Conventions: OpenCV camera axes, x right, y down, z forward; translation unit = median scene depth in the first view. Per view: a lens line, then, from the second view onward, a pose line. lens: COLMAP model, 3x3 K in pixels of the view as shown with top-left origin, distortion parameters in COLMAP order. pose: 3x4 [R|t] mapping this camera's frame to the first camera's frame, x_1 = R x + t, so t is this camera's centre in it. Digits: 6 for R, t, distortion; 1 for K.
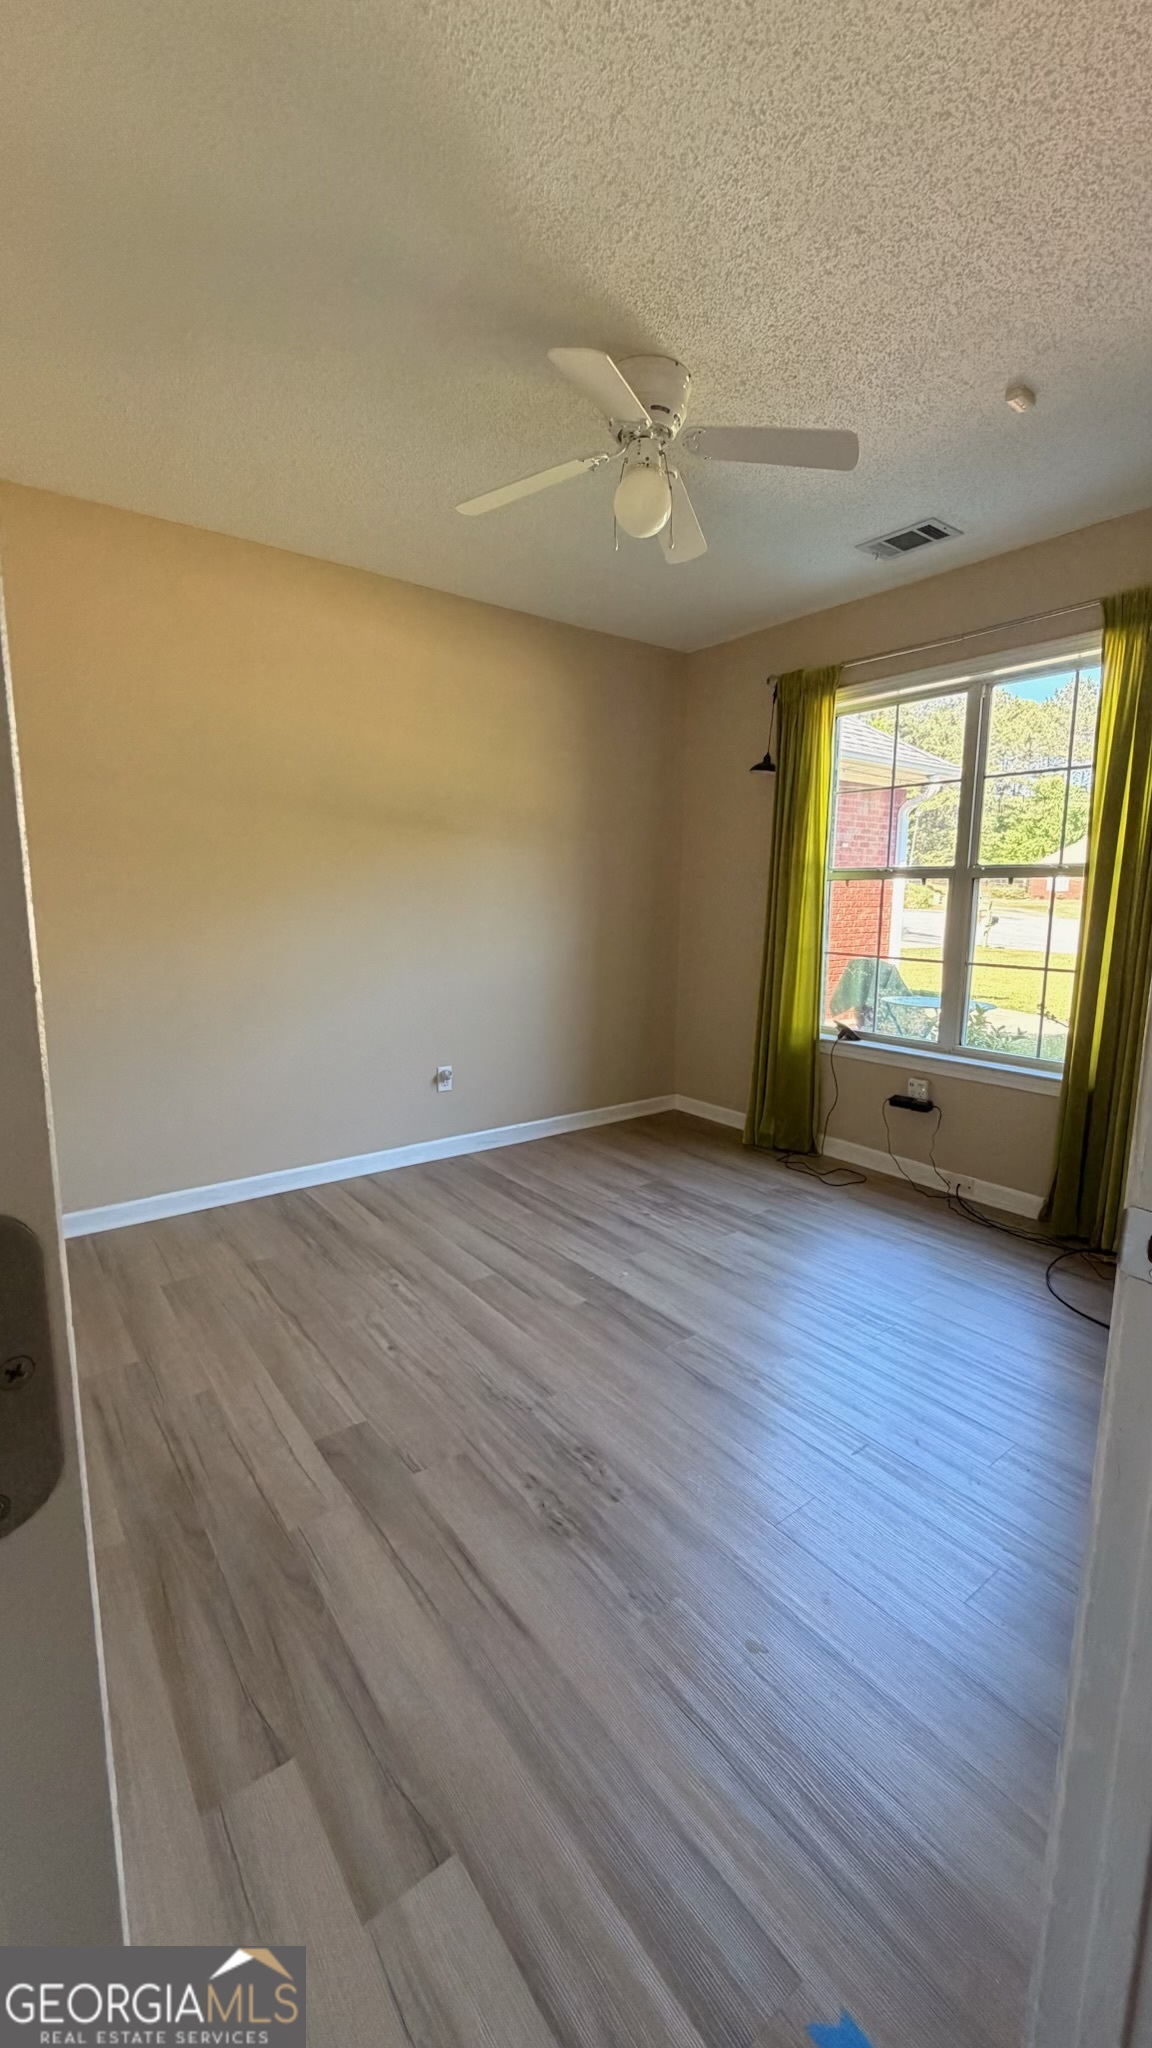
lens RADIAL K [[817.4, 0, 569.9], [0, 817.4, 1022.8], [0, 0, 1]] dist [-0.001437, 0.000889]
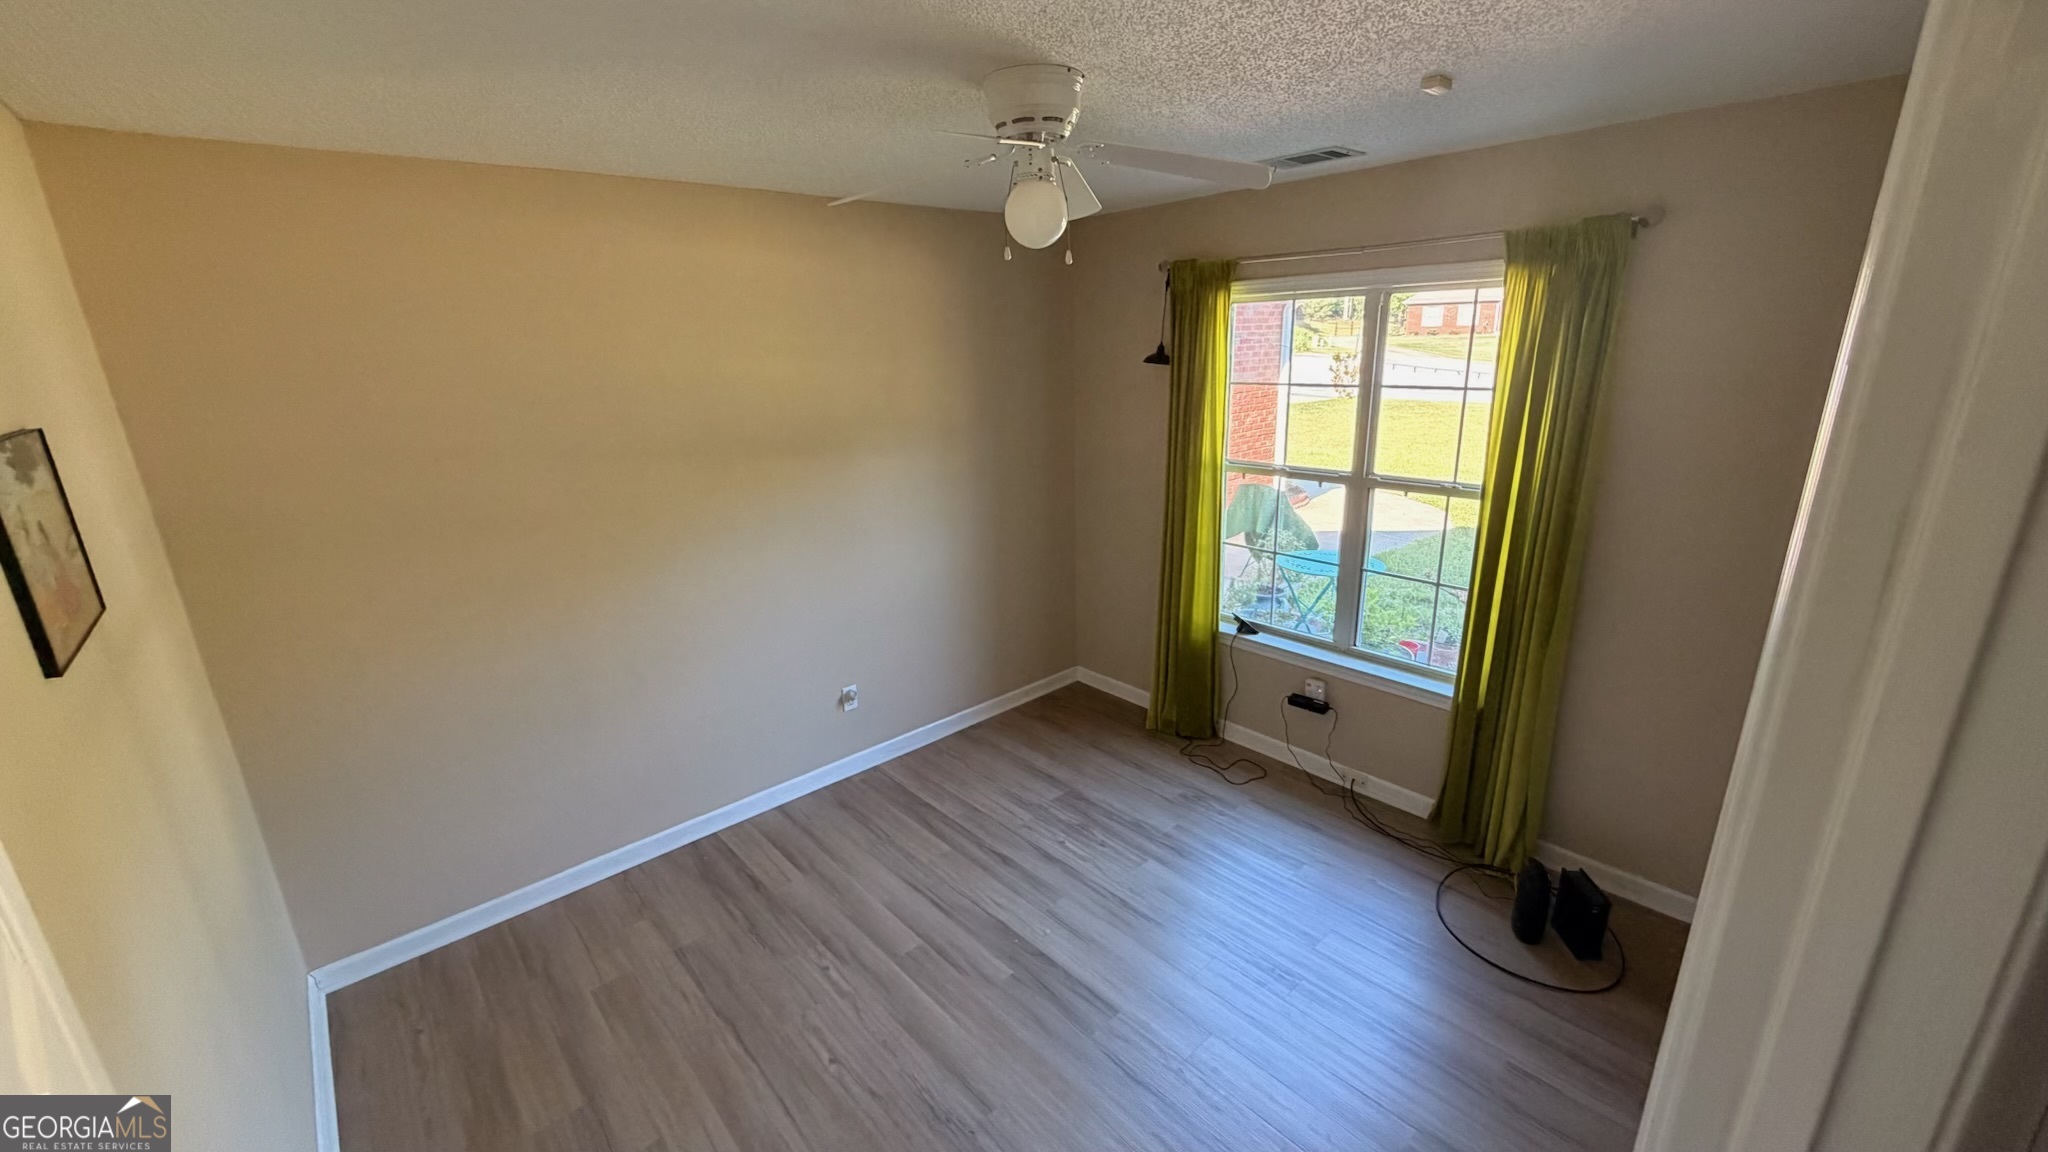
lens RADIAL K [[817.4, 0, 1012.1], [0, 817.4, 583.3], [0, 0, 1]] dist [-0.001437, 0.000889]
pose [[0.996081, -0.061263, 0.063798, -0.014957], [0.052067, 0.989205, 0.136978, -0.245460], [-0.071501, -0.133119, 0.988517, 0.030050]]
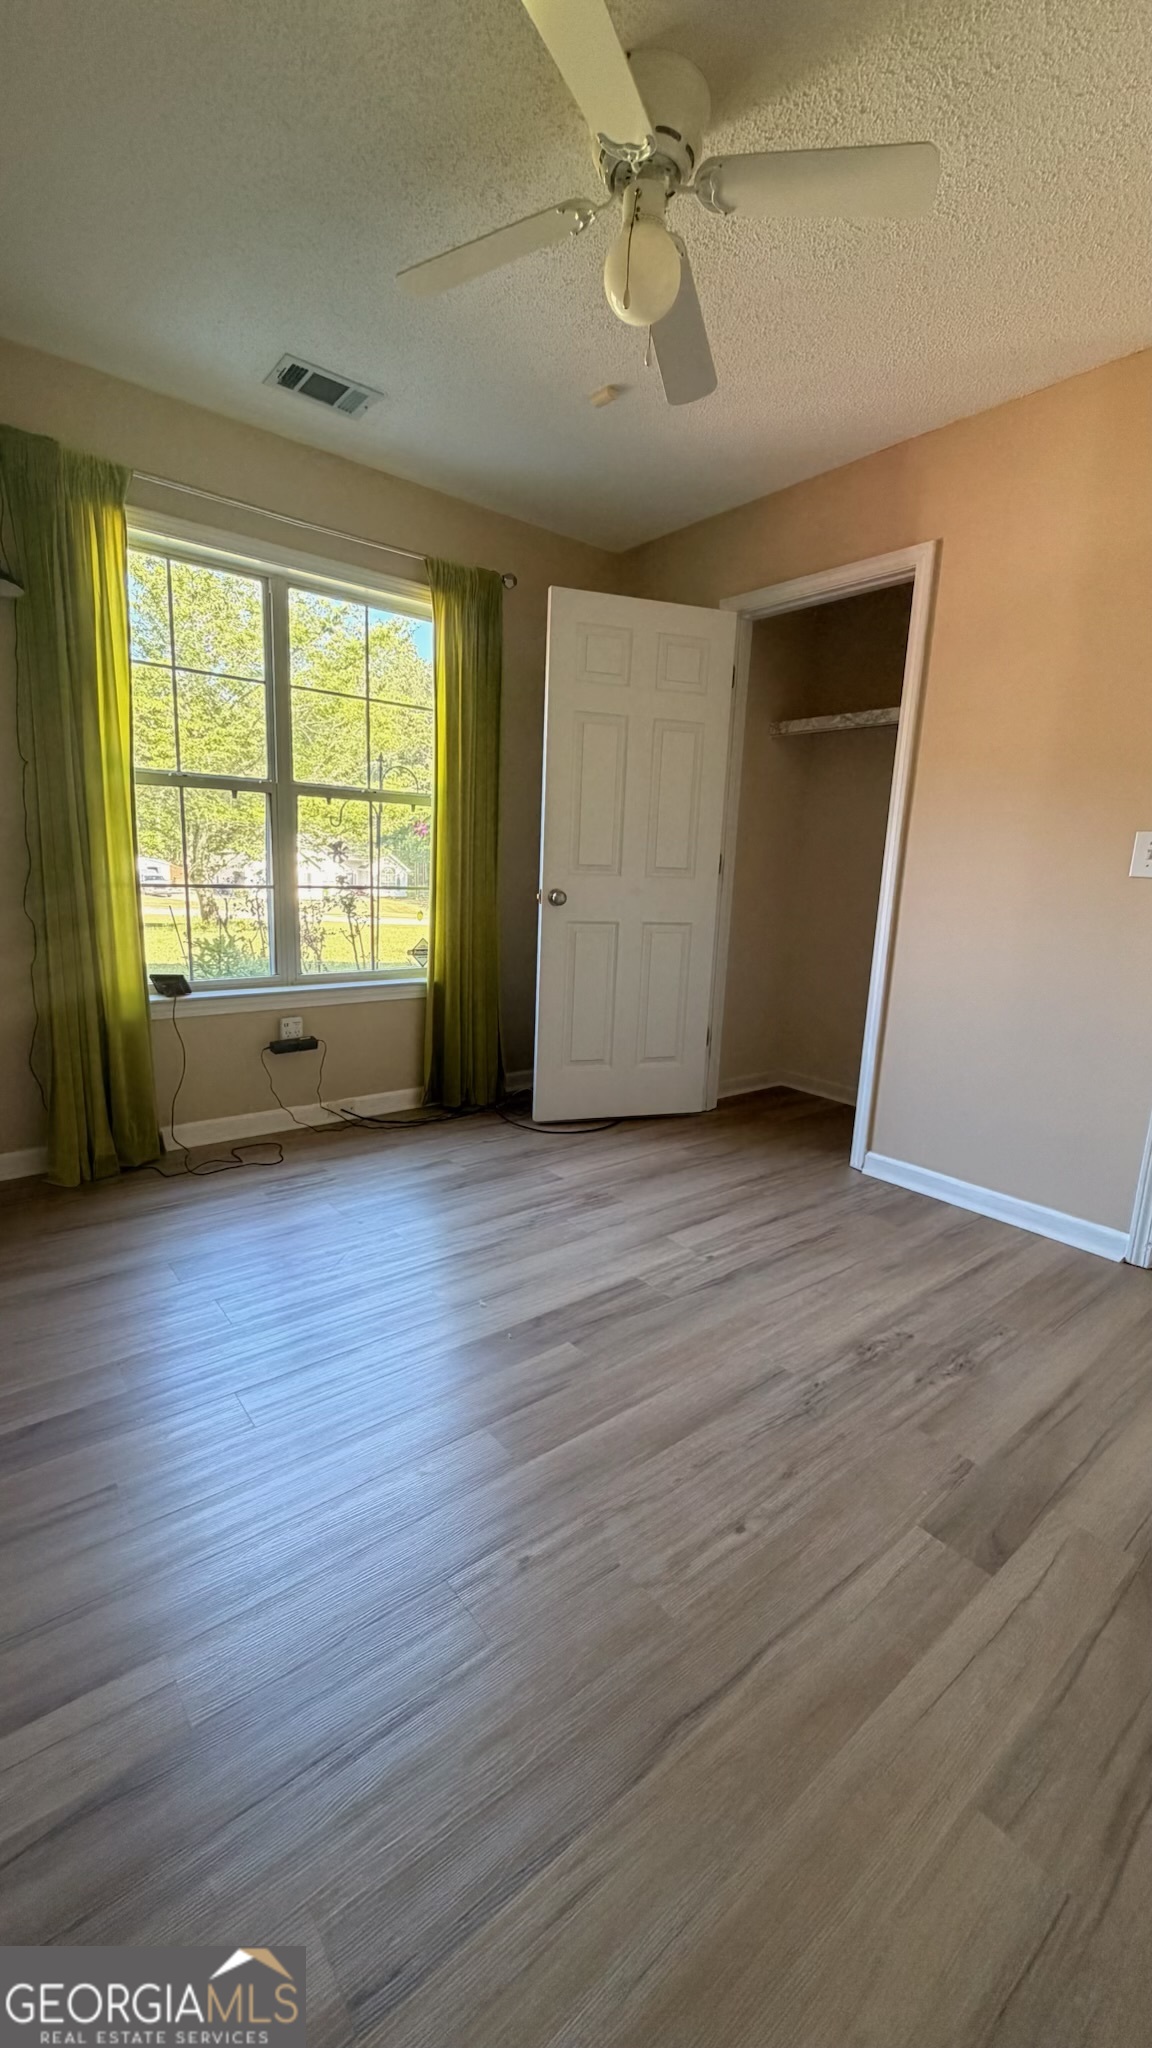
lens RADIAL K [[817.4, 0, 577.8], [0, 817.4, 1018.9], [0, 0, 1]] dist [-0.001437, 0.000889]
pose [[-0.041119, -0.196606, 0.979620, -0.551442], [0.119308, 0.972468, 0.200178, -0.084605], [-0.992005, 0.125107, -0.016531, 0.805688]]
